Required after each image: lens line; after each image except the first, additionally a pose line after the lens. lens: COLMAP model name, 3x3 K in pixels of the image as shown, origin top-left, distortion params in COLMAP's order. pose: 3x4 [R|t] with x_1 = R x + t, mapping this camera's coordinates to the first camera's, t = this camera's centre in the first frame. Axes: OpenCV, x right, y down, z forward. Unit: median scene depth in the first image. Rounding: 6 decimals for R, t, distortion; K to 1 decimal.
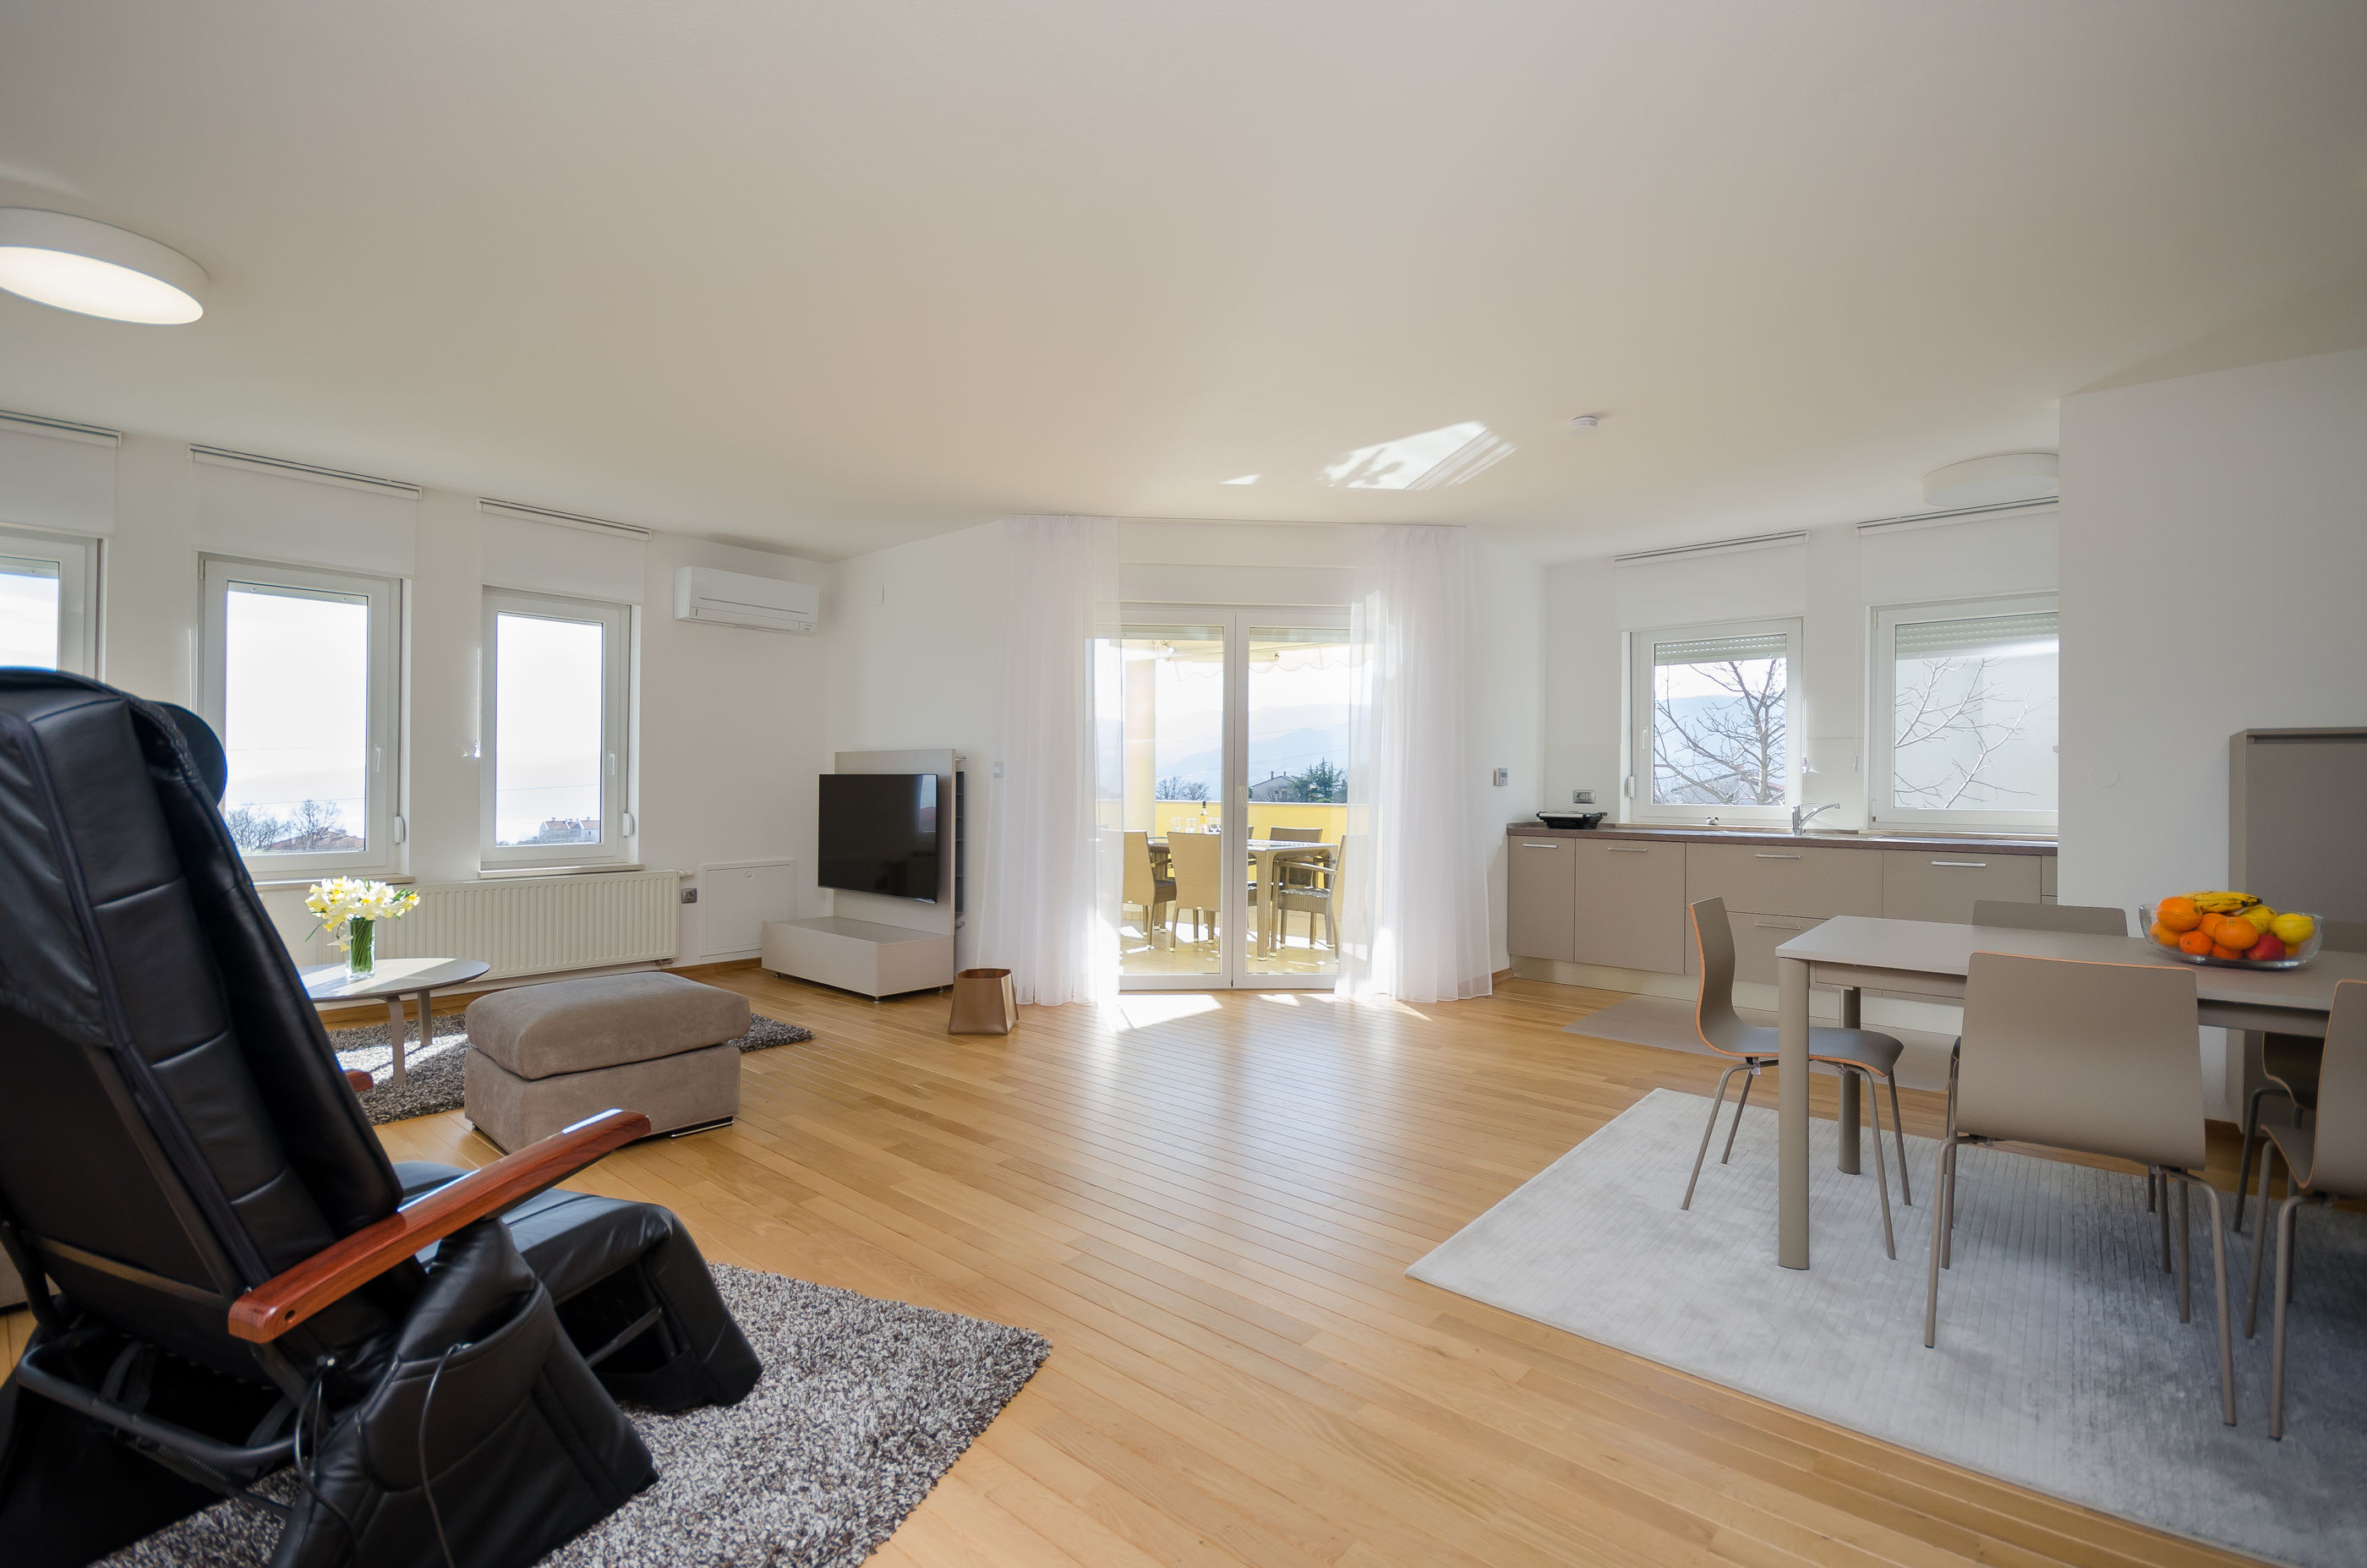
lens RADIAL K [[1057.6, 0, 1191.6], [0, 1057.6, 779.3], [0, 0, 1]] dist [0.004055, -0.006323]
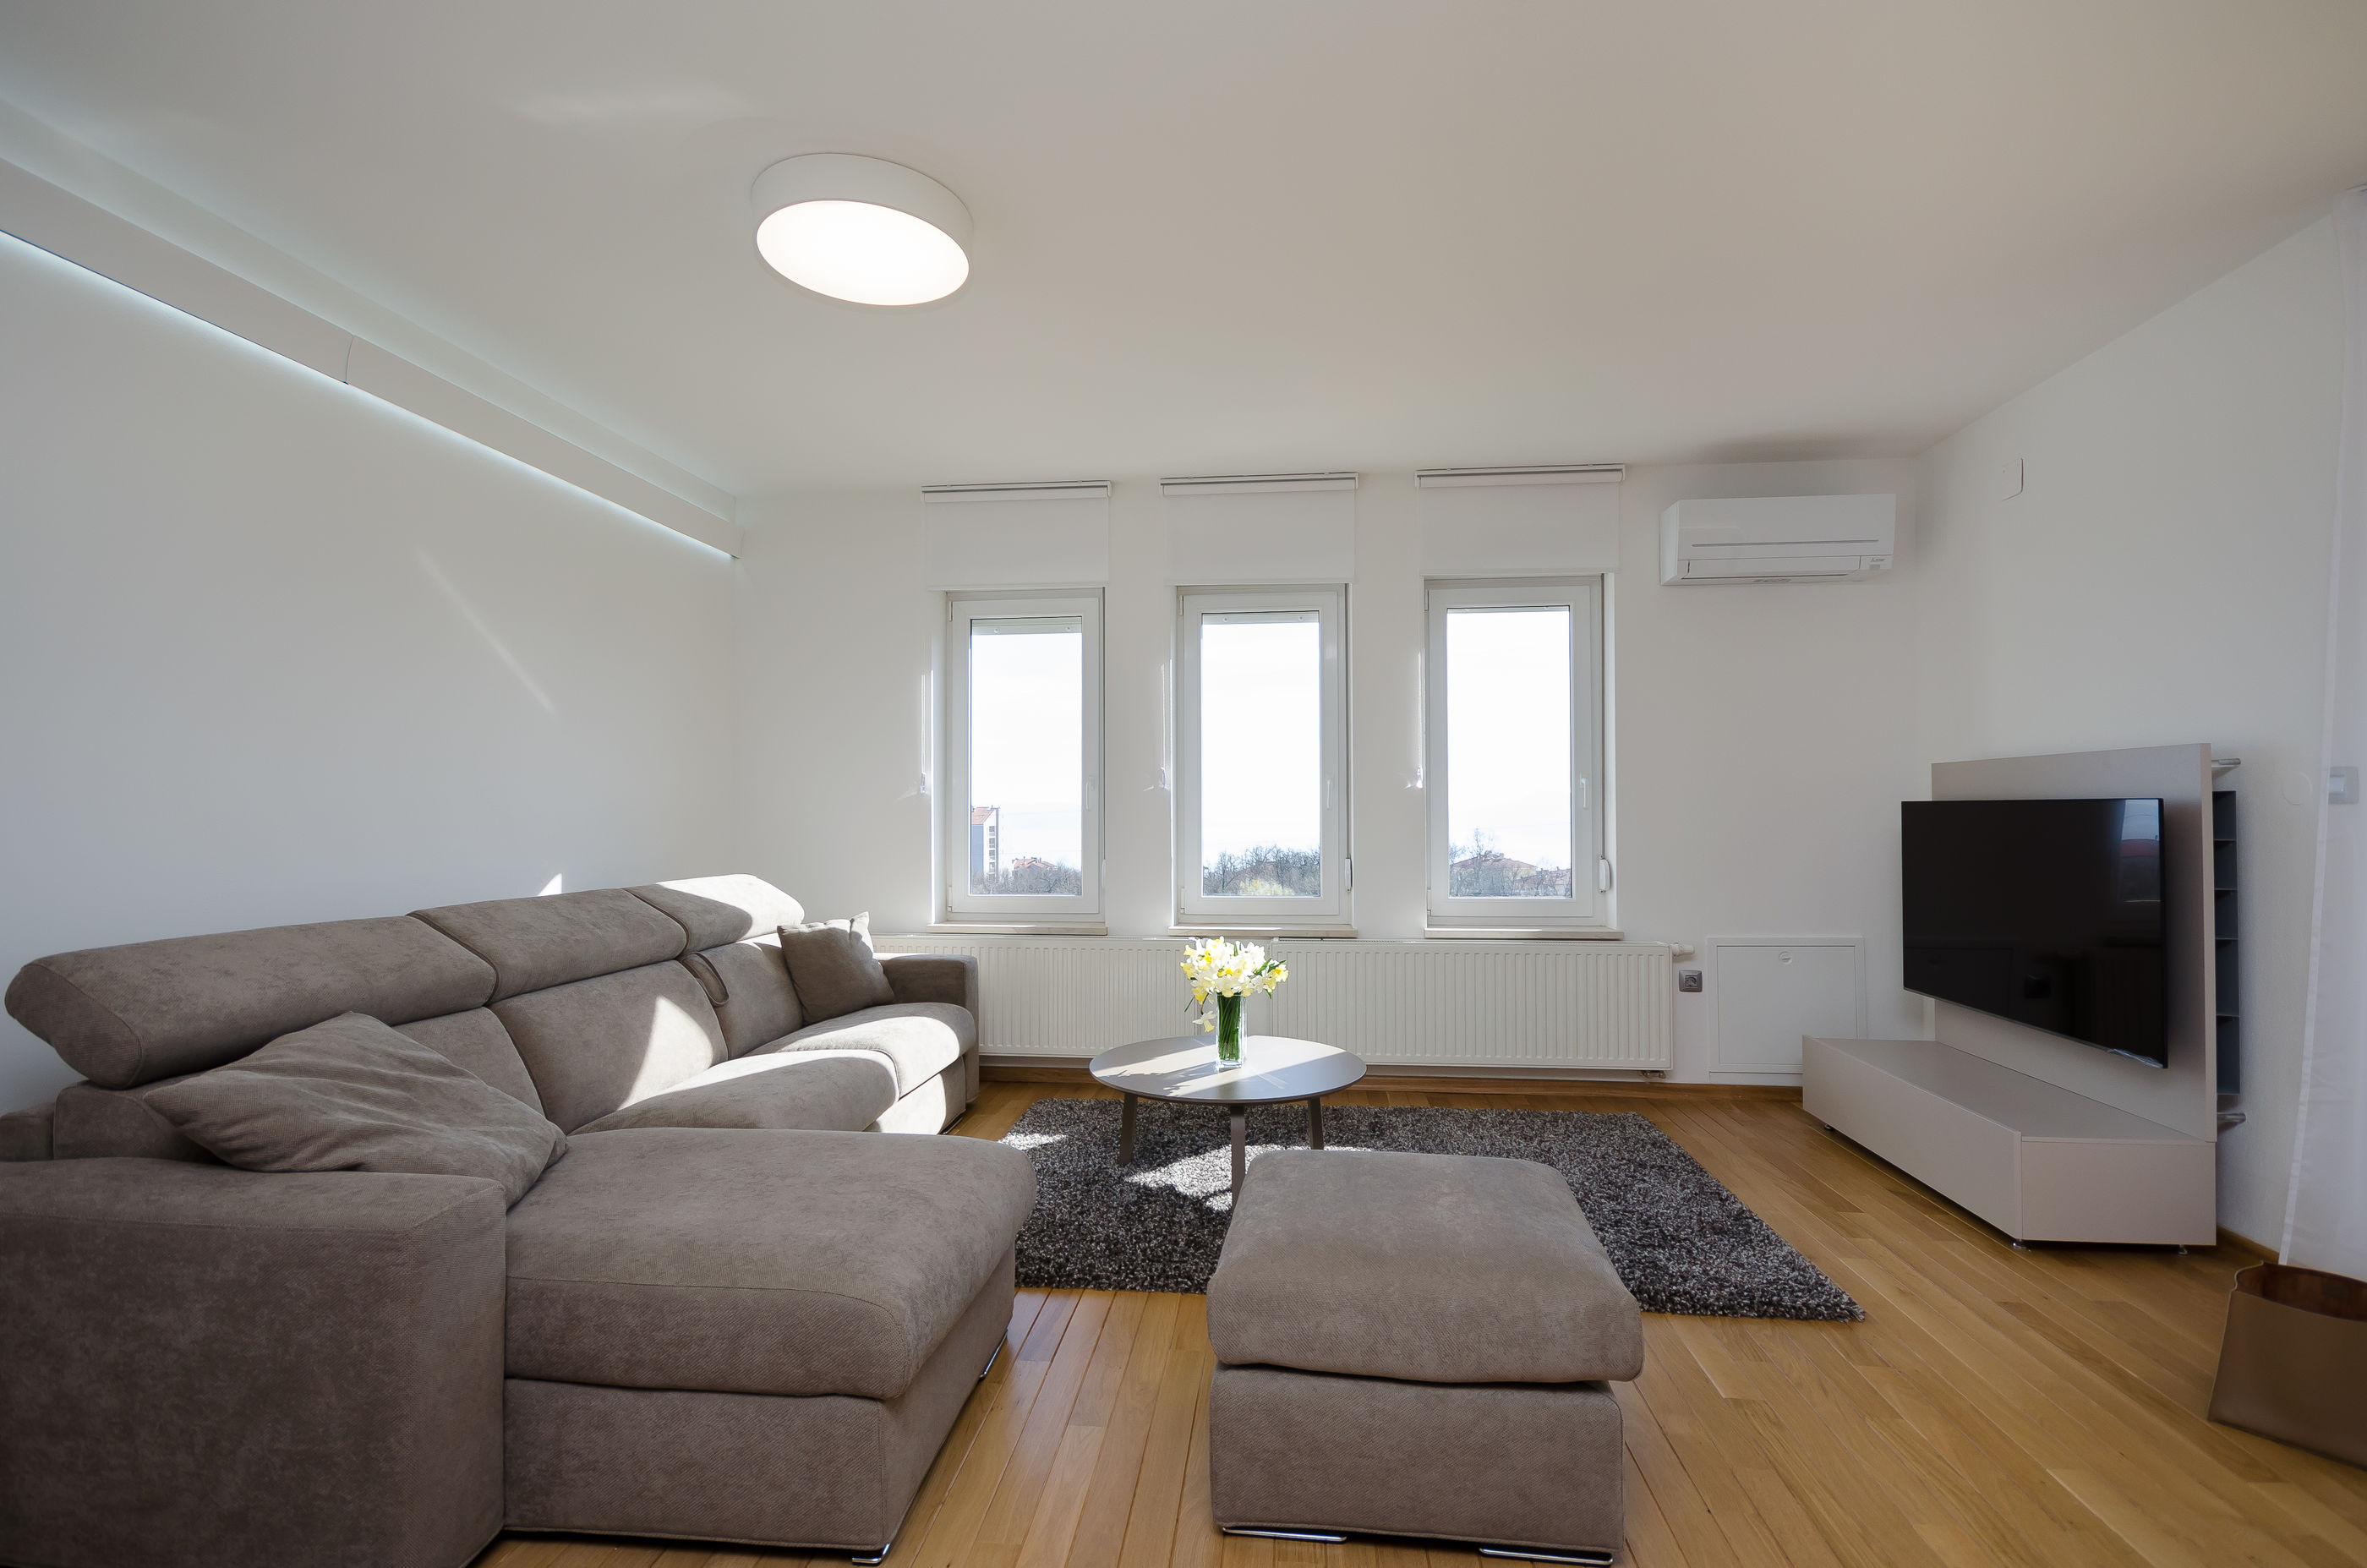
lens RADIAL K [[1057.6, 0, 1181.1], [0, 1057.6, 801.5], [0, 0, 1]] dist [0.004055, -0.006323]
pose [[0.559320, -0.016983, -0.828778, -0.091232], [0.011589, 0.999853, -0.012667, -0.002302], [0.828870, -0.002519, 0.559435, 0.359879]]
